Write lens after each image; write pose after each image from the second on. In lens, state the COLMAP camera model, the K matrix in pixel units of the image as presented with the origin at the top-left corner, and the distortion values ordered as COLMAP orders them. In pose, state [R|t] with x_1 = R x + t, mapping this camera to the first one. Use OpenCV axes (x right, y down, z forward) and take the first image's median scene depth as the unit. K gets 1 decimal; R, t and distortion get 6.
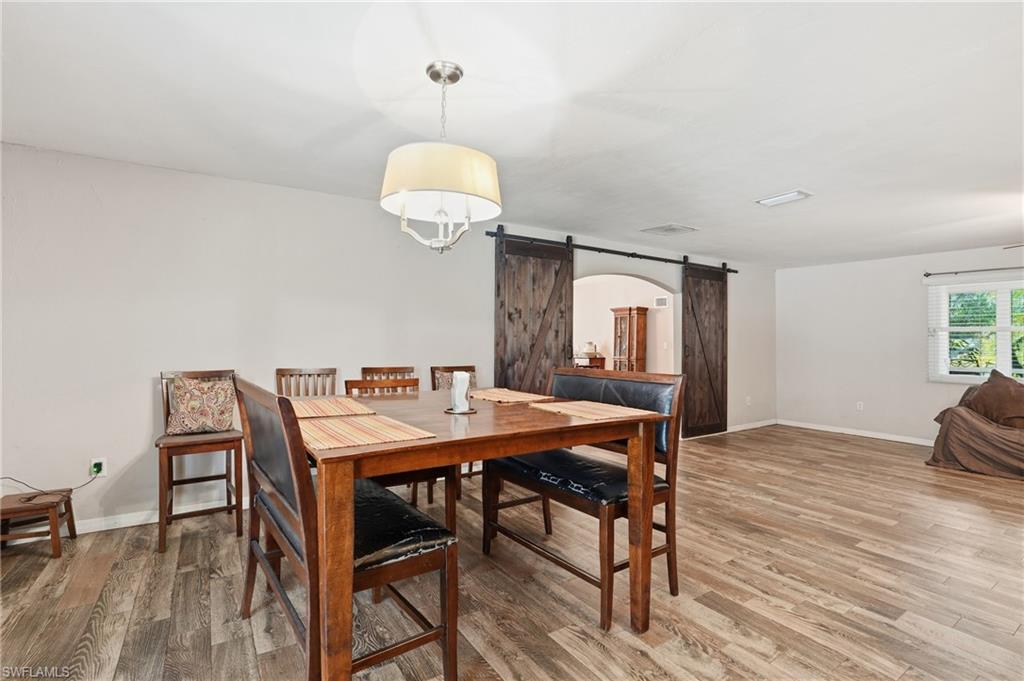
lens RADIAL K [[479.5, 0, 512.7], [0, 479.5, 339.4], [0, 0, 1]] dist [-0.038076, 0.005230]
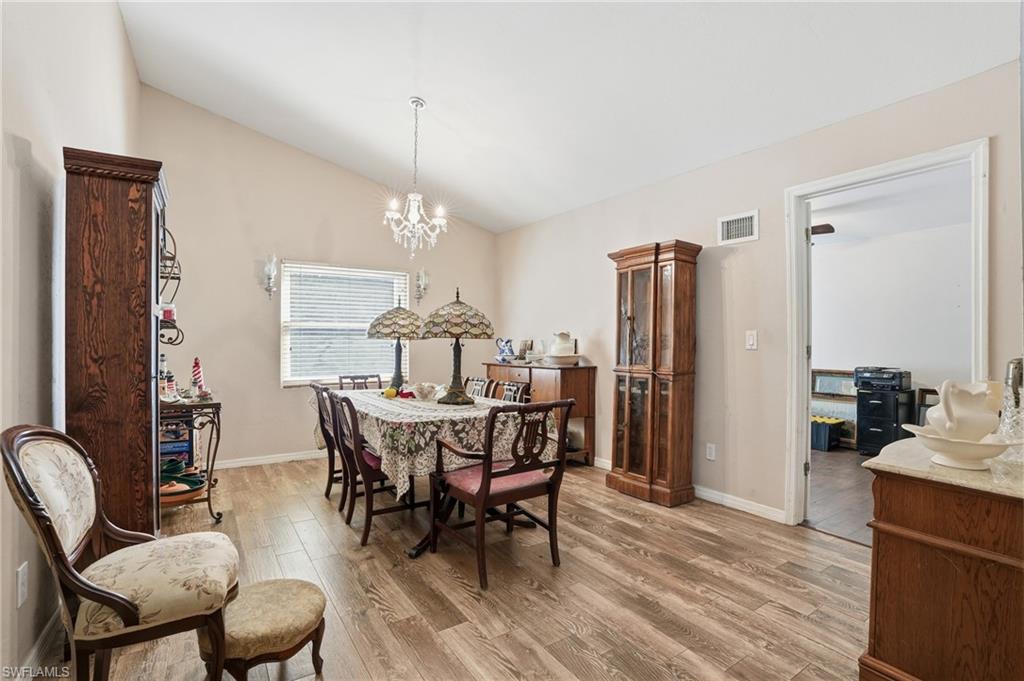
lens RADIAL K [[479.5, 0, 510.7], [0, 479.5, 341.3], [0, 0, 1]] dist [-0.038076, 0.005230]
pose [[0.999988, -0.002472, -0.004183, 0.122563], [0.002498, 0.999977, 0.006301, 0.011452], [0.004167, -0.006312, 0.999971, 0.589971]]
